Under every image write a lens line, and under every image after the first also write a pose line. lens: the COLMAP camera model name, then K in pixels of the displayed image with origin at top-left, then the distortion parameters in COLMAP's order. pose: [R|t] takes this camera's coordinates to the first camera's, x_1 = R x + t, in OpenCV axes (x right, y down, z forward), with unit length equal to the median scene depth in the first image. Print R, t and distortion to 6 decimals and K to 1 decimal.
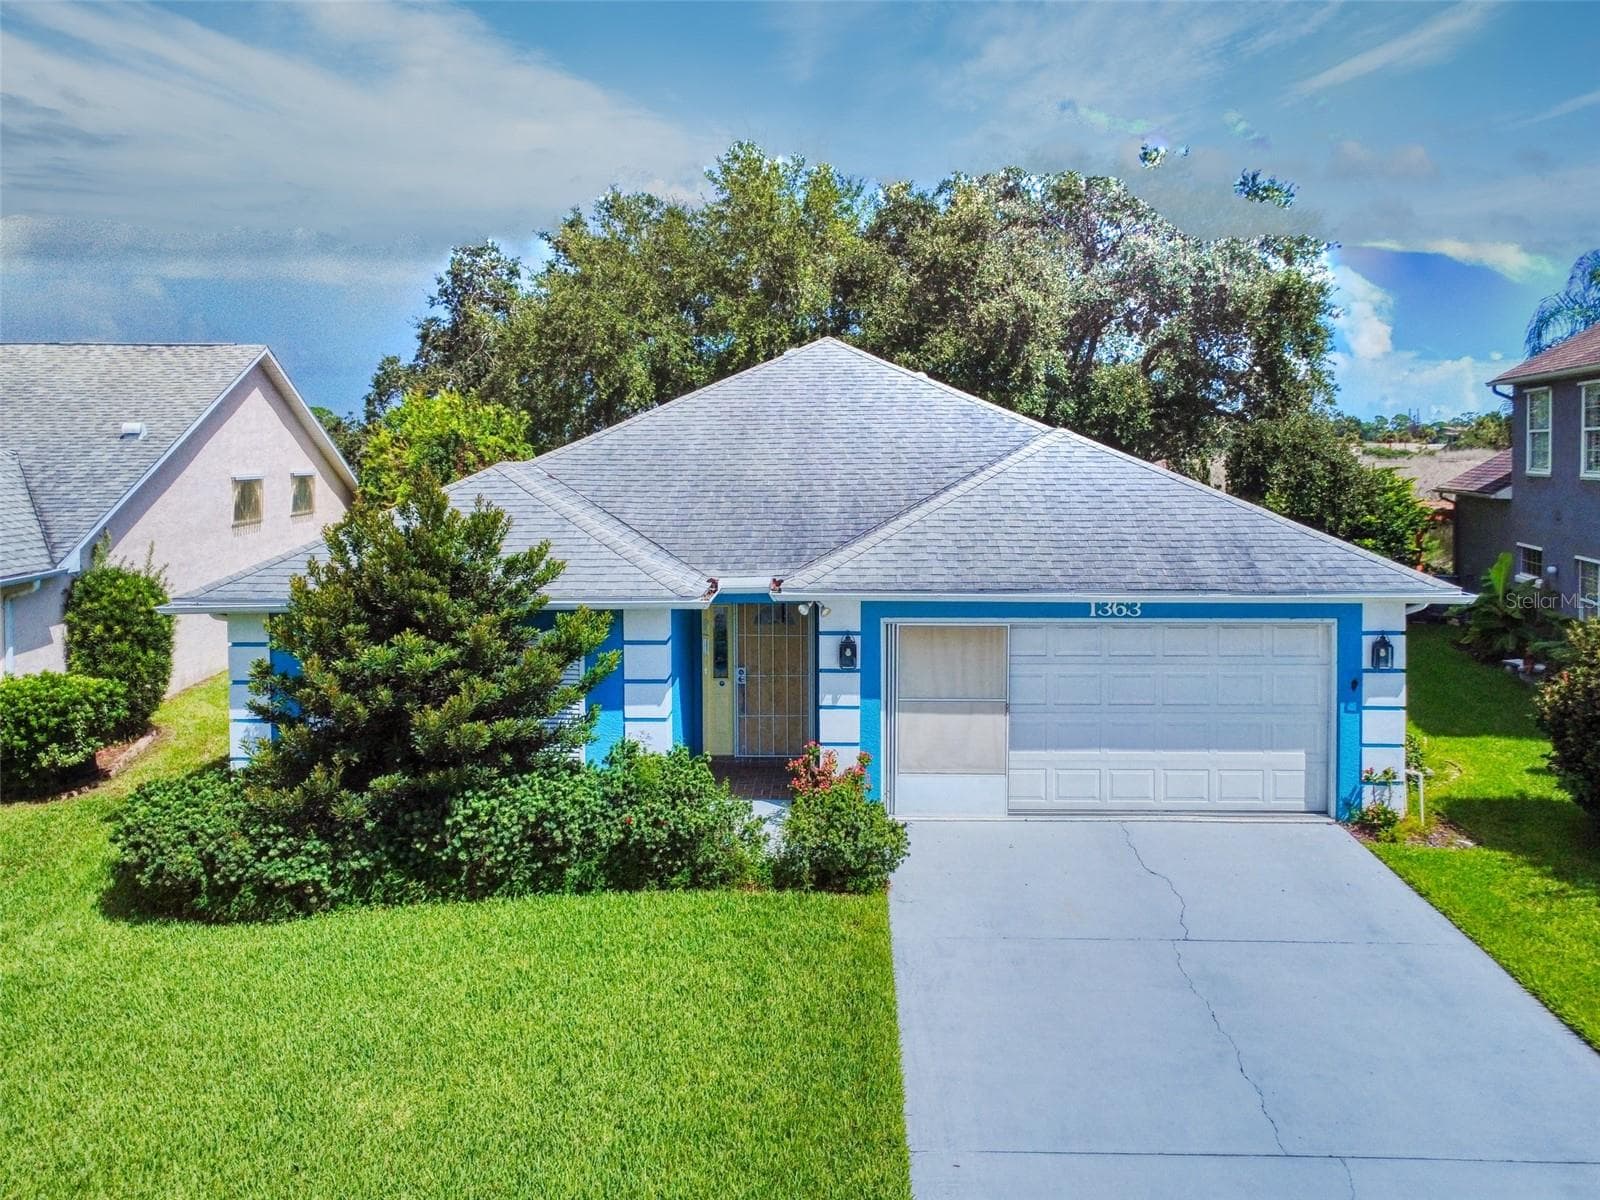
lens RADIAL K [[1283.1, 0, 798.6], [0, 1283.1, 491.9], [0, 0, 1]] dist [0.003473, 0.002759]
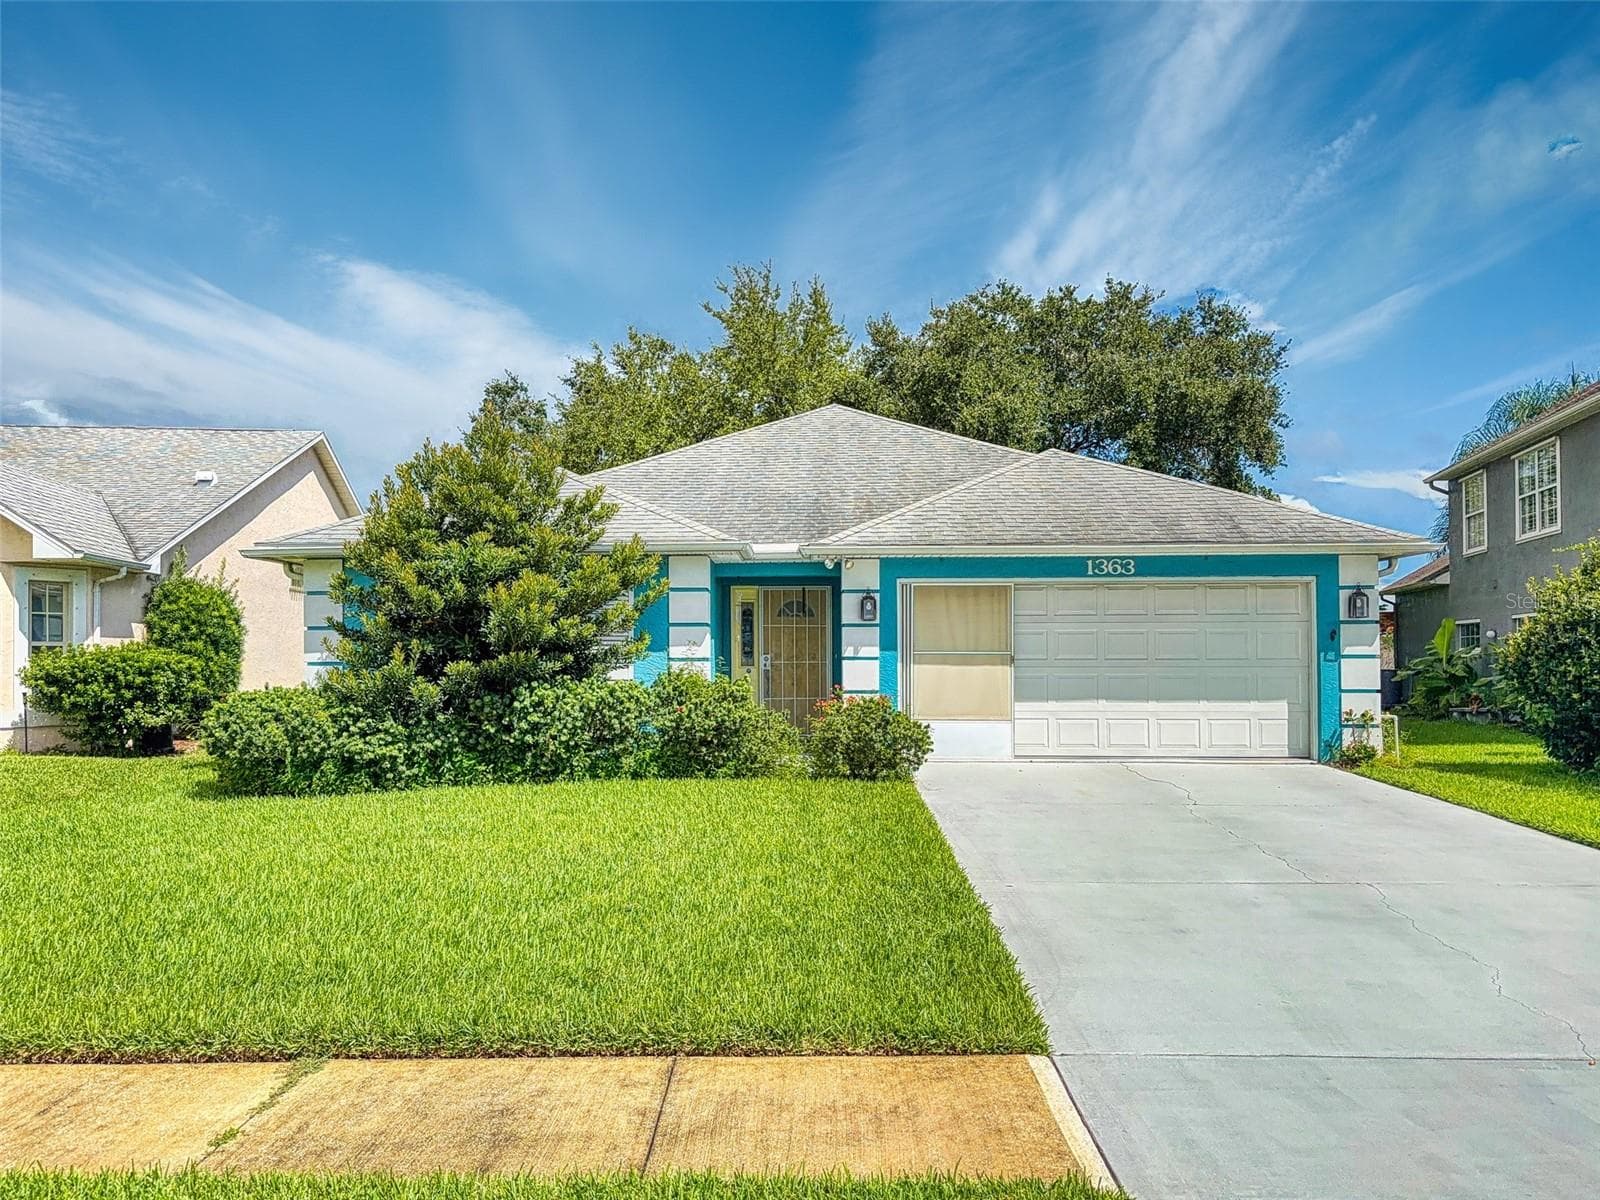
lens RADIAL K [[1145.8, 0, 787.4], [0, 1145.8, 624.8], [0, 0, 1]] dist [0.127009, -0.226311]
pose [[0.999992, -0.001036, 0.003808, -0.037032], [0.001202, 0.999042, -0.043743, 0.190535], [-0.003759, 0.043747, 0.999036, 0.009893]]
